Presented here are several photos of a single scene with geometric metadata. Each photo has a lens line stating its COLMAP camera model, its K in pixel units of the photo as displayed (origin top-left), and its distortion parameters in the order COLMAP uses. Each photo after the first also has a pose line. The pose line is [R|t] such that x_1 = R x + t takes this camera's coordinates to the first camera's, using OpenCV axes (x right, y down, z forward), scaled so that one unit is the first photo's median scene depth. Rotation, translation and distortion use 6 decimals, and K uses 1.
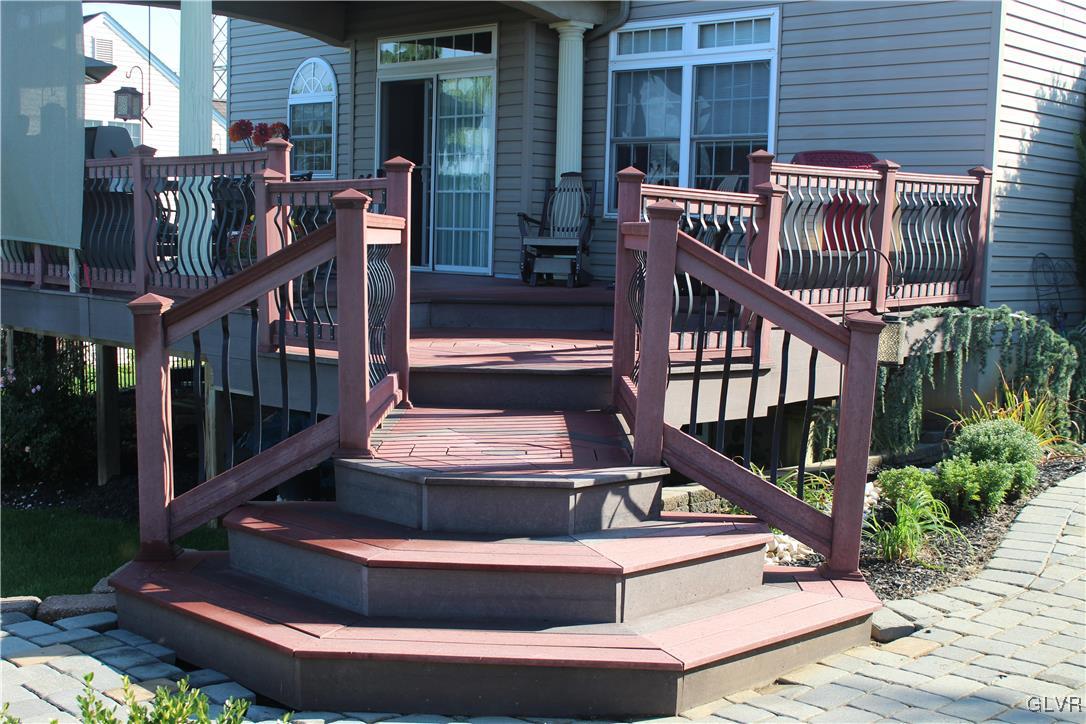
lens RADIAL K [[1430.4, 0, 545.1], [0, 1430.4, 366.9], [0, 0, 1]] dist [-0.032683, 0.000000]
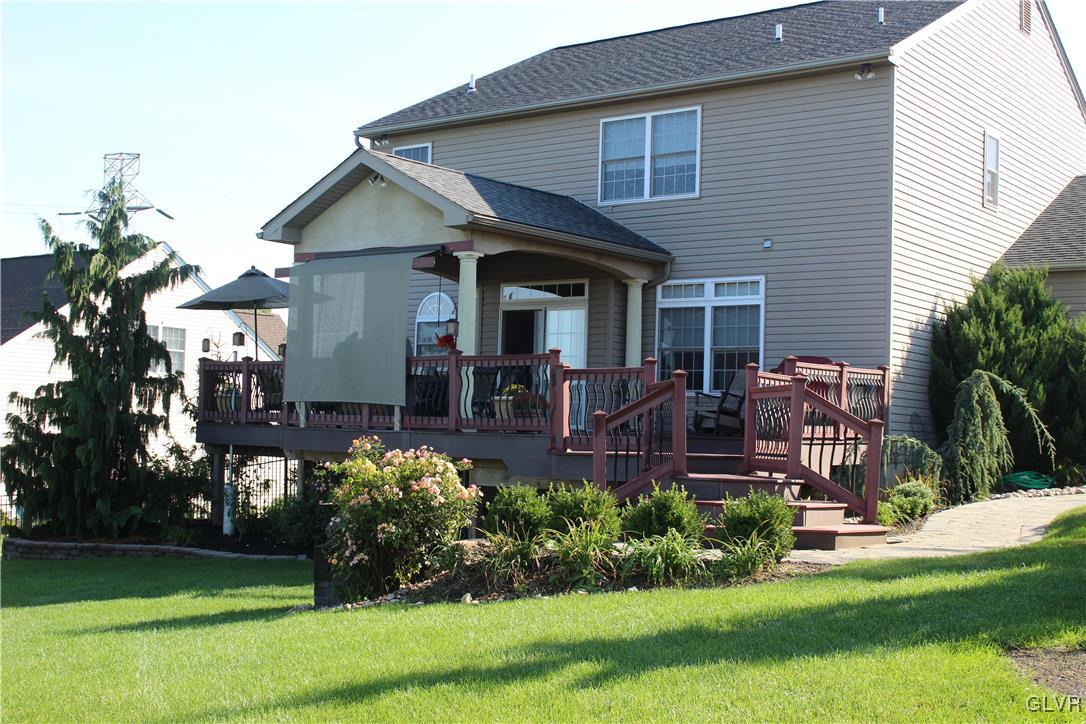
lens RADIAL K [[1430.4, 0, 540.7], [0, 1430.4, 360.2], [0, 0, 1]] dist [-0.032683, 0.000000]
pose [[0.992470, 0.009491, 0.122123, -0.358861], [0.008340, 0.989445, -0.144669, 0.116704], [-0.122207, 0.144598, 0.981915, -0.760645]]
